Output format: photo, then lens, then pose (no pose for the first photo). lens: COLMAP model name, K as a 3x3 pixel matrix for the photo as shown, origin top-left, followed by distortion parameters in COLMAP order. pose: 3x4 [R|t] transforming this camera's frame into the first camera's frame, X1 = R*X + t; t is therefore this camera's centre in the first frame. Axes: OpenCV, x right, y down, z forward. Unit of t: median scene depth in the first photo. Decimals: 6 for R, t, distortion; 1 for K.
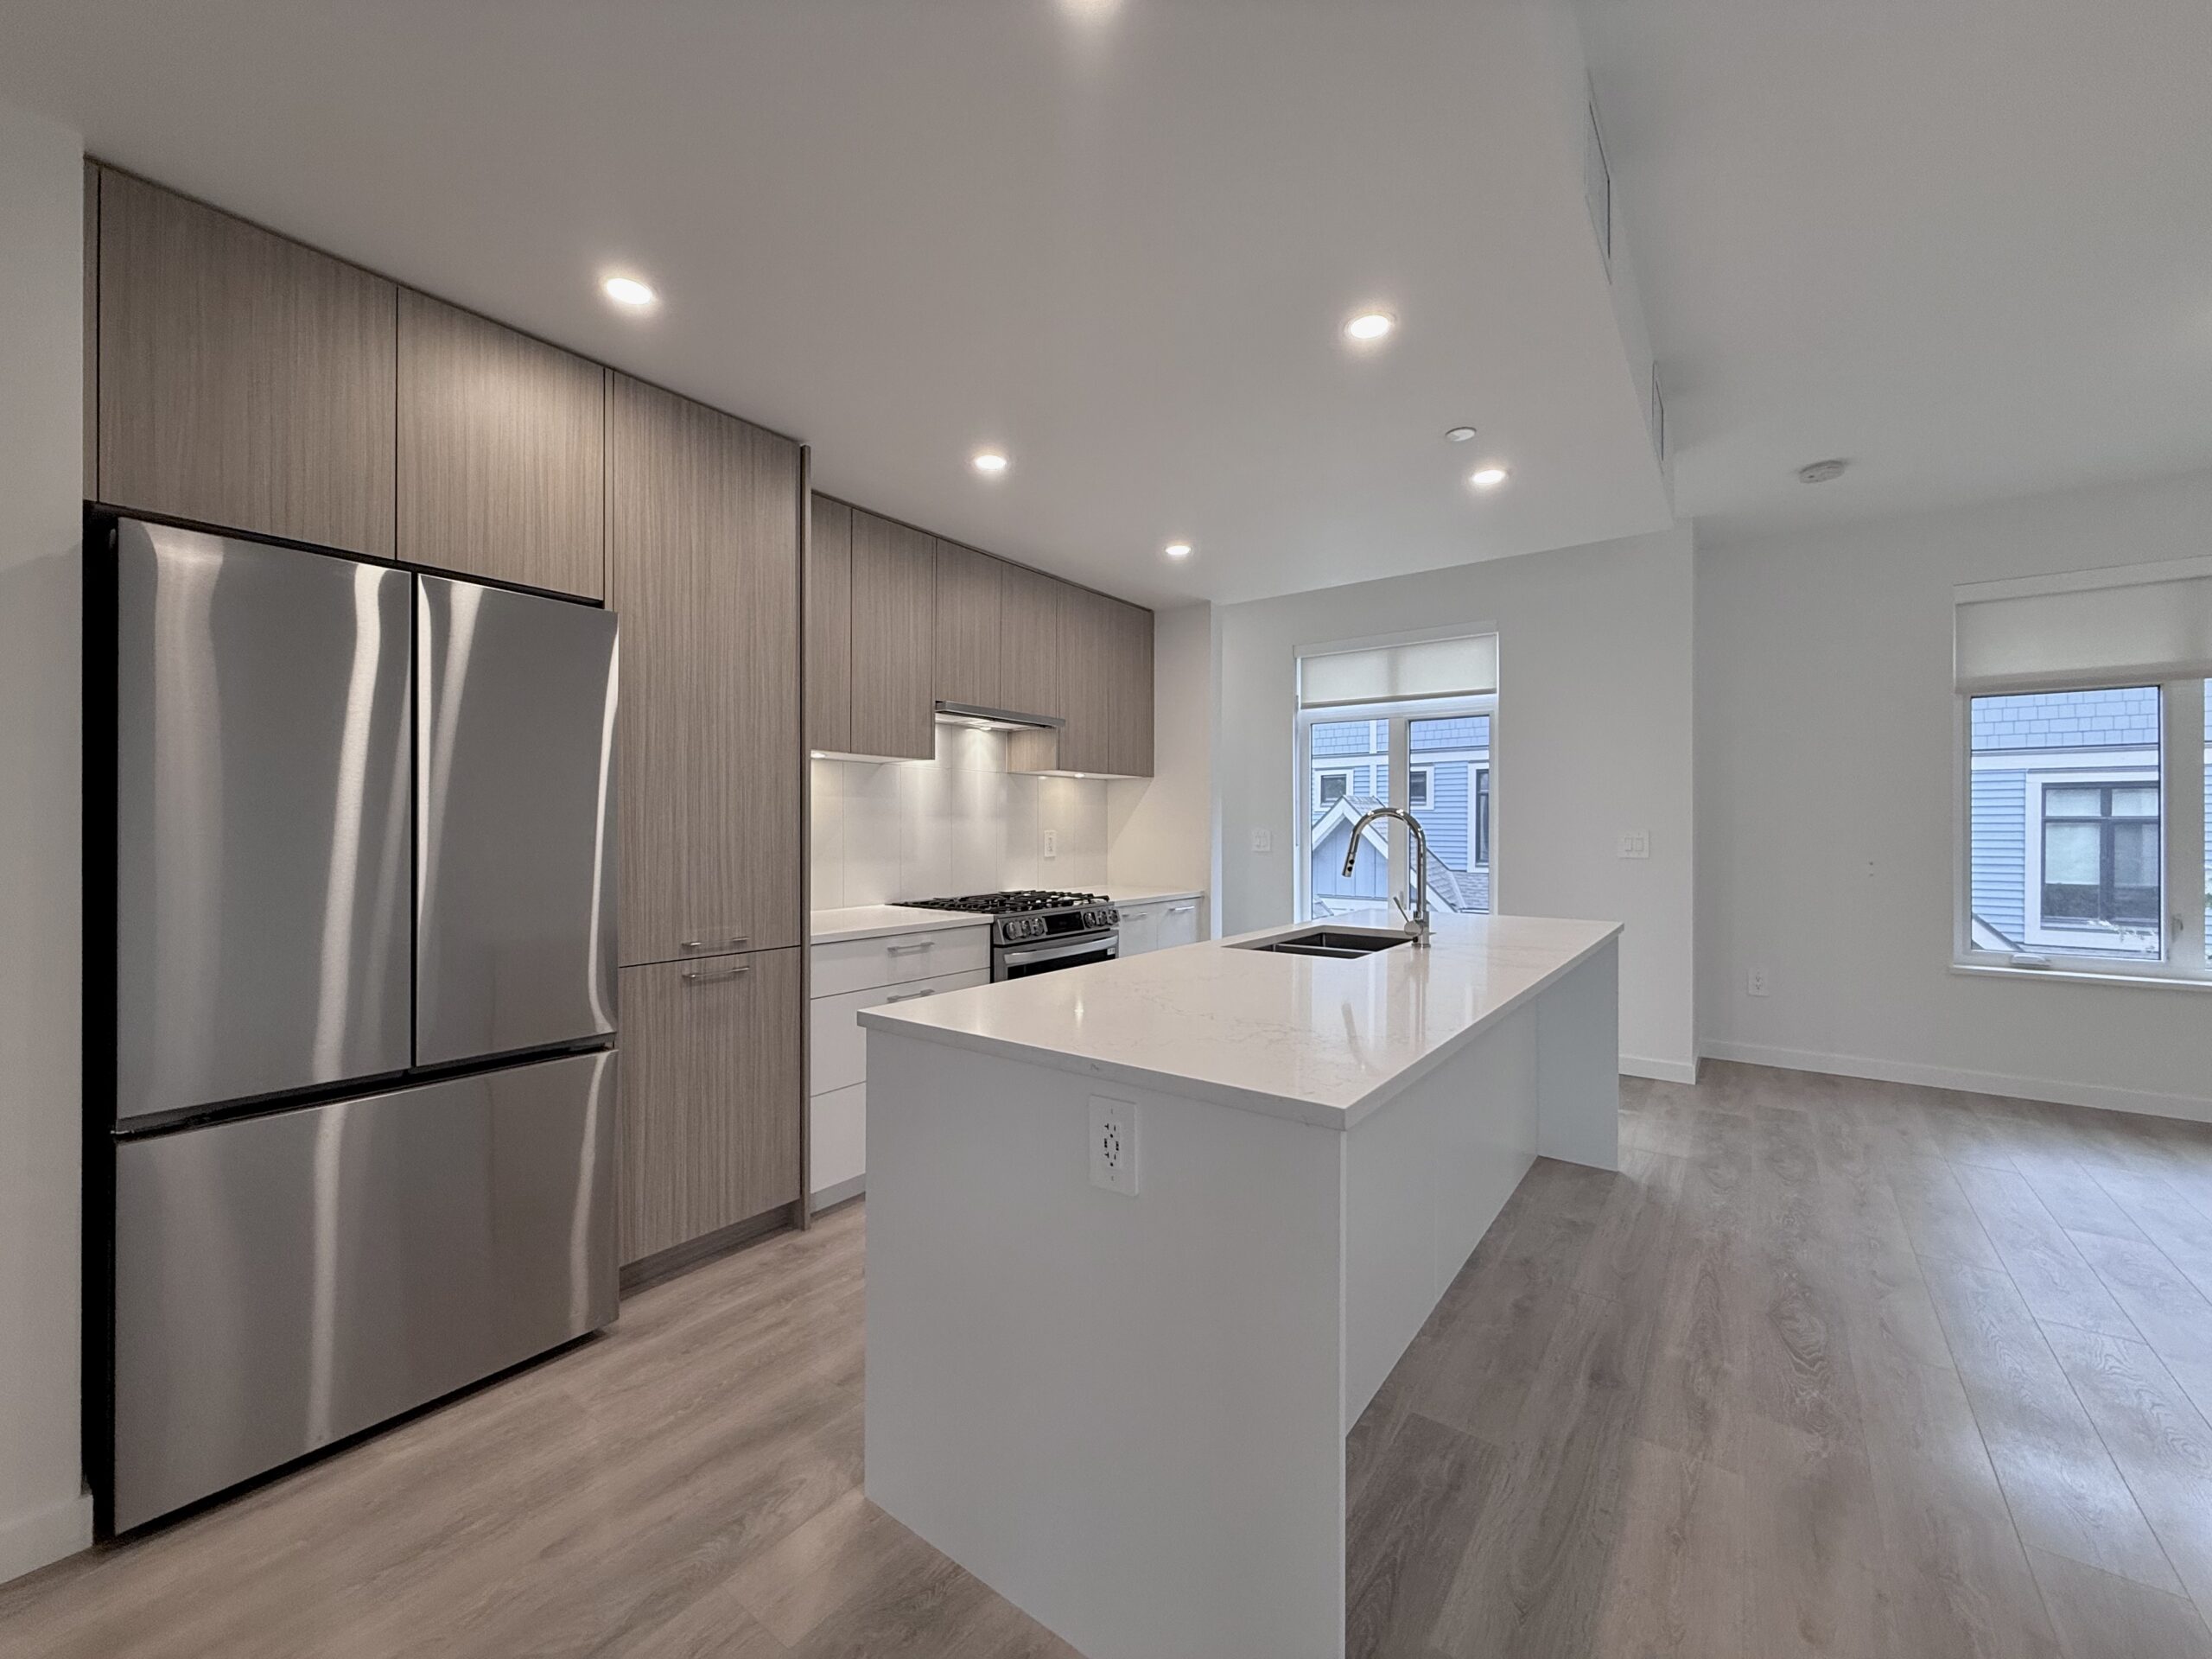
lens RADIAL K [[881.7, 0, 1102.5], [0, 881.7, 823.1], [0, 0, 1]] dist [-0.000062, -0.000149]
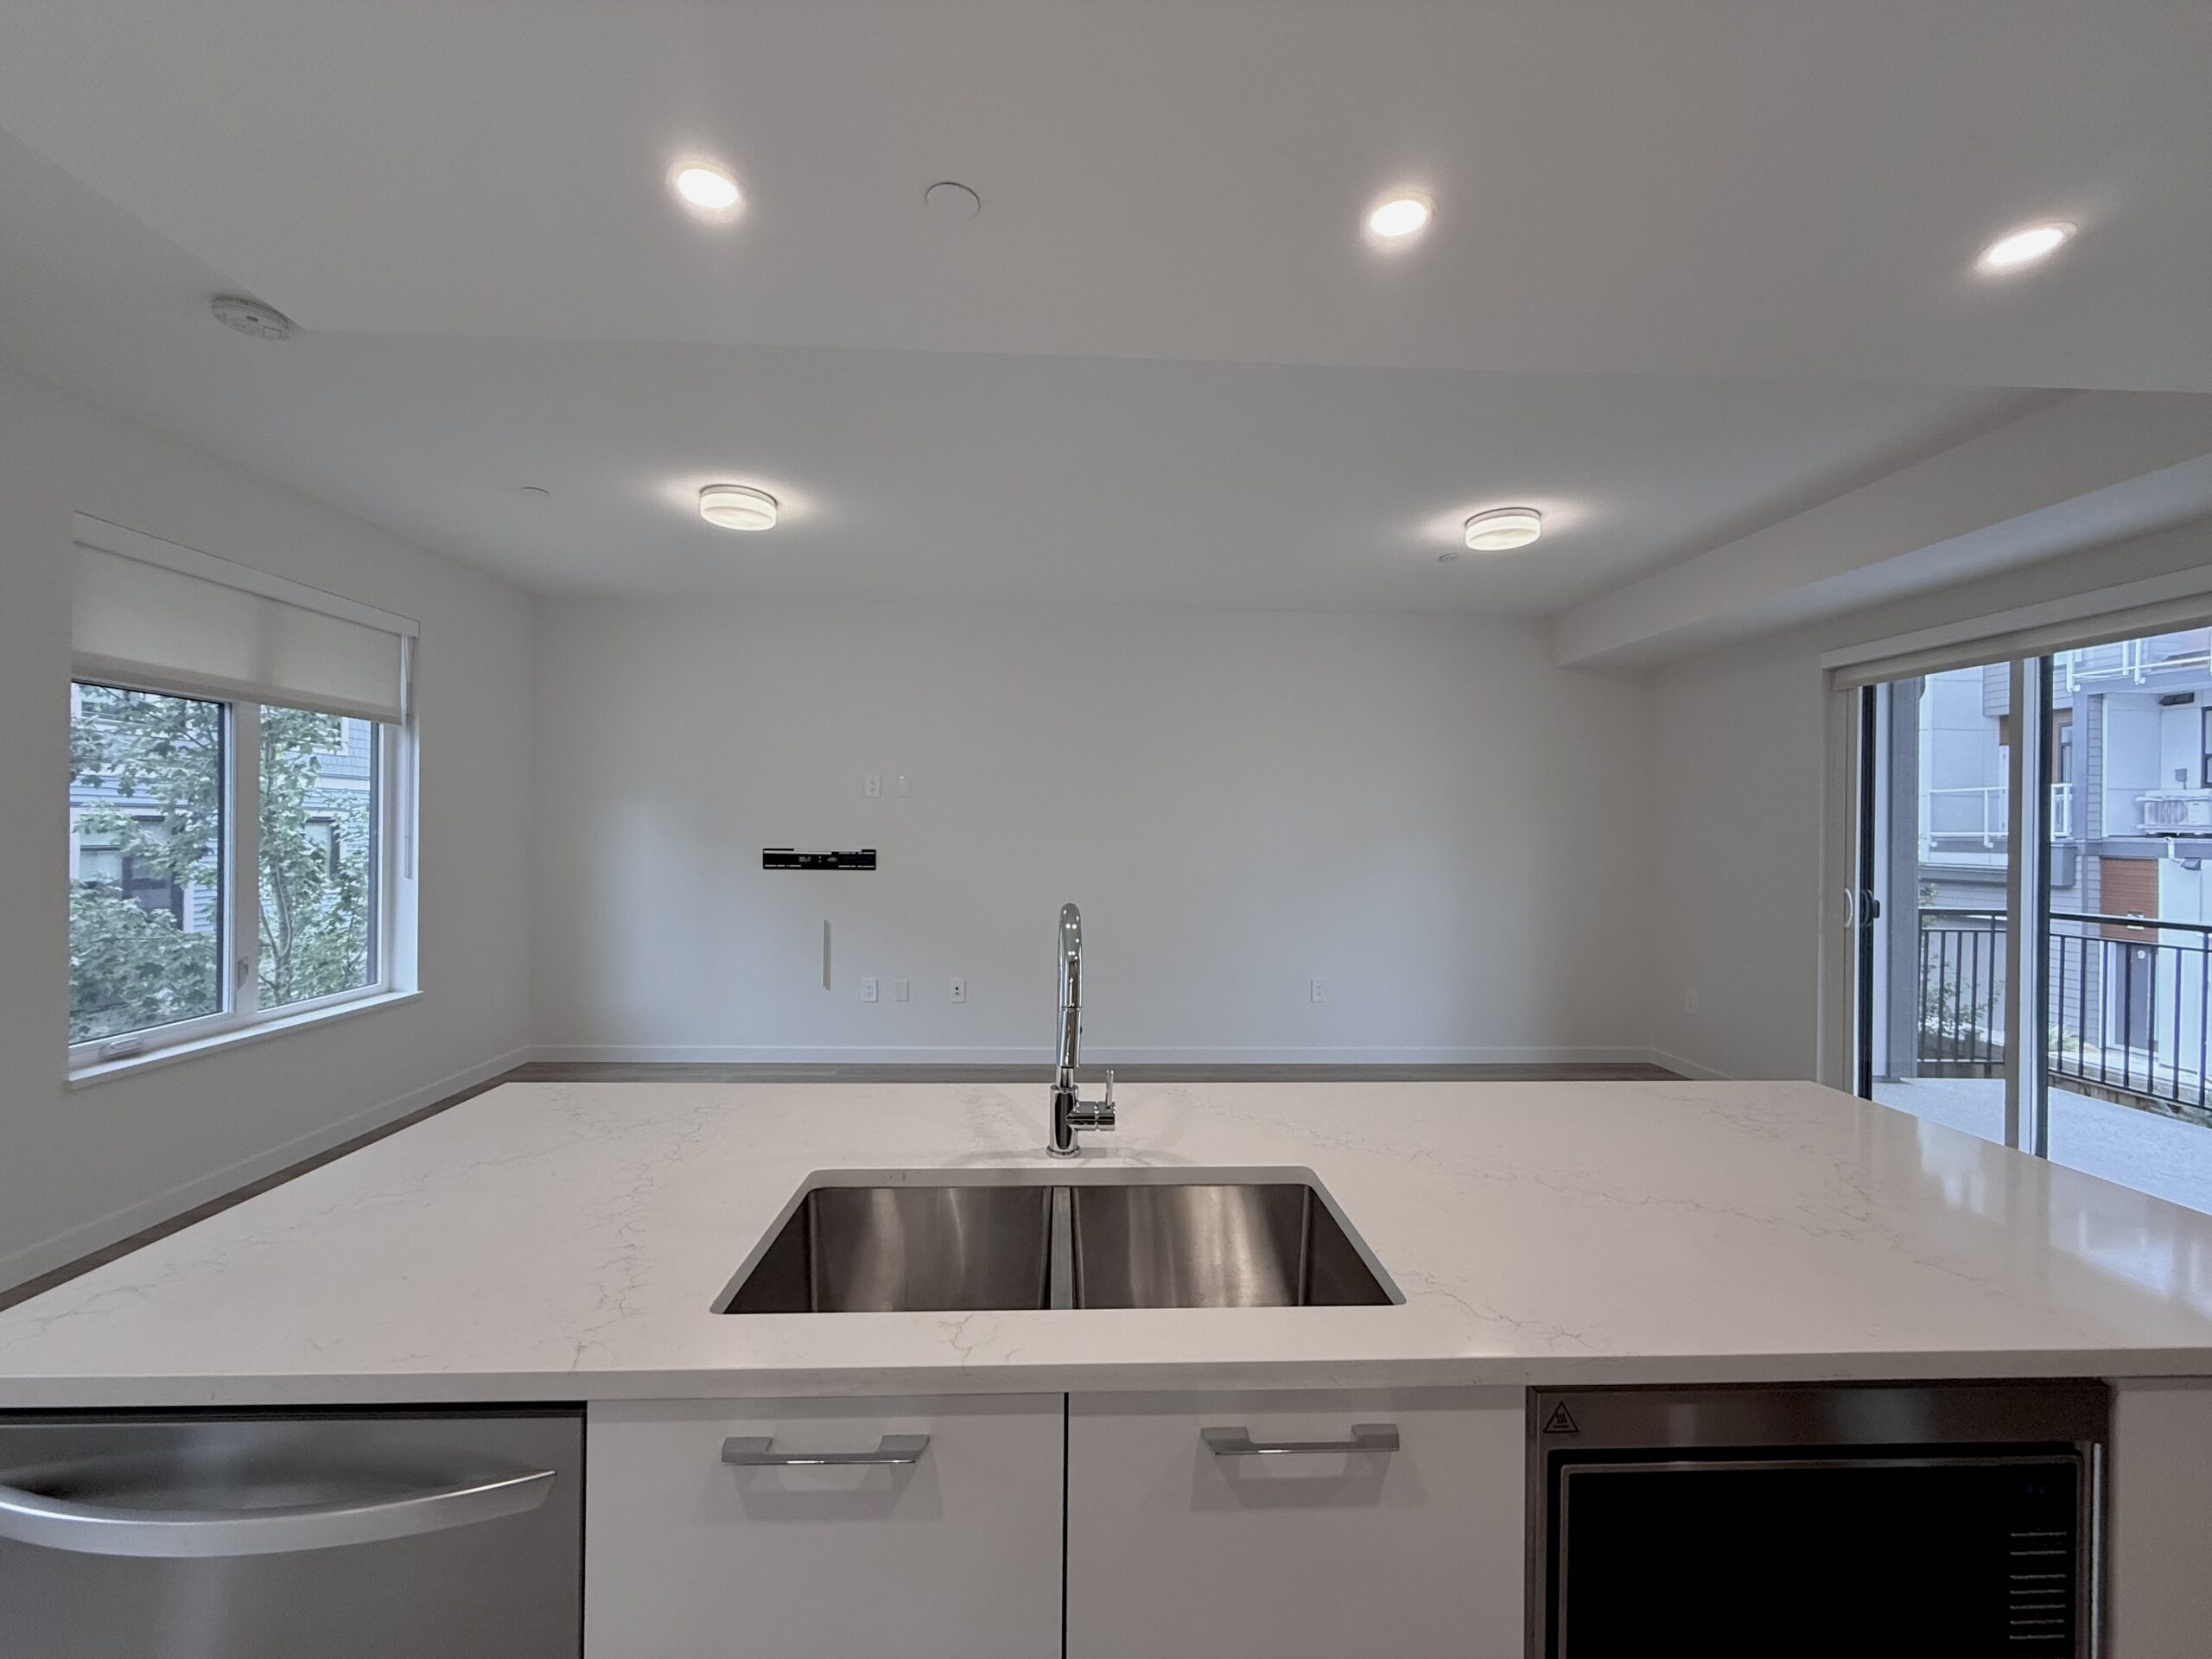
lens RADIAL K [[881.7, 0, 1097.9], [0, 881.7, 827.6], [0, 0, 1]] dist [-0.000062, -0.000149]
pose [[-0.642640, -0.008425, 0.766122, -0.051884], [-0.016572, 0.999858, -0.002905, -0.049478], [-0.765989, -0.014563, -0.642689, 1.028367]]
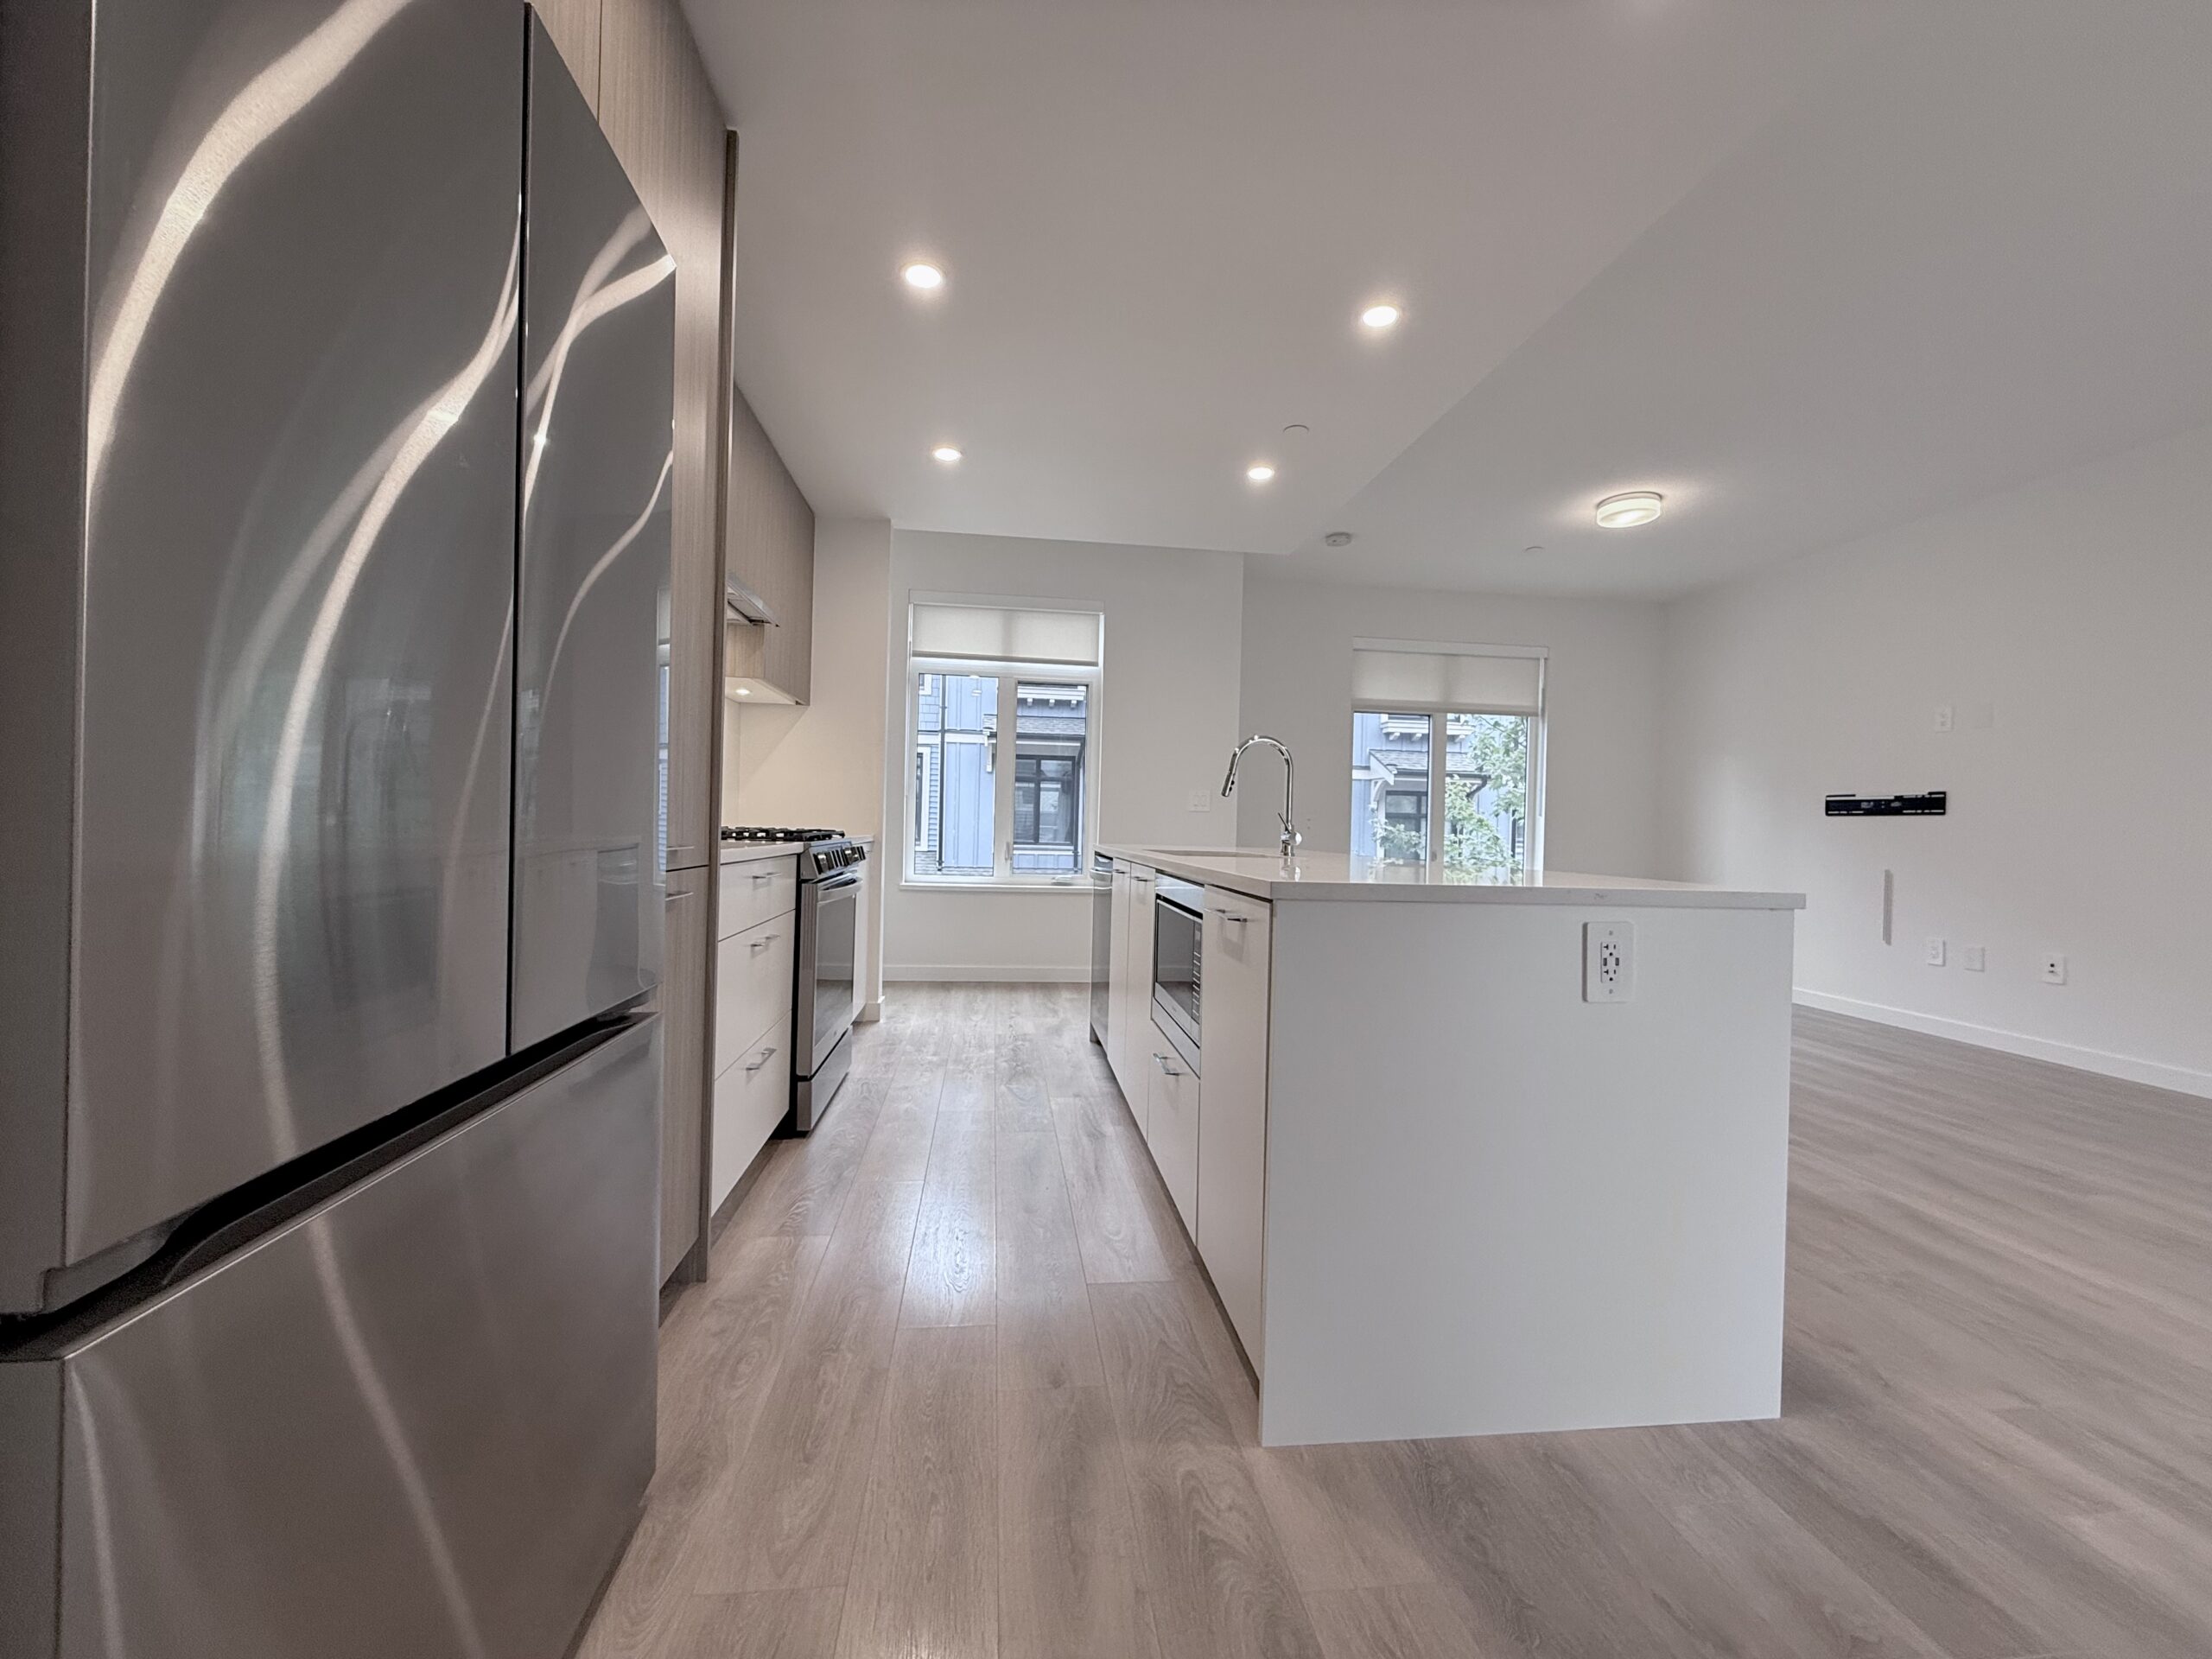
lens RADIAL K [[881.7, 0, 1100.7], [0, 881.7, 825.1], [0, 0, 1]] dist [-0.000062, -0.000149]
pose [[0.724090, 0.020045, 0.689414, -0.474942], [-0.030247, 0.999539, 0.002707, 0.078444], [-0.689041, -0.022813, 0.724363, 0.241957]]
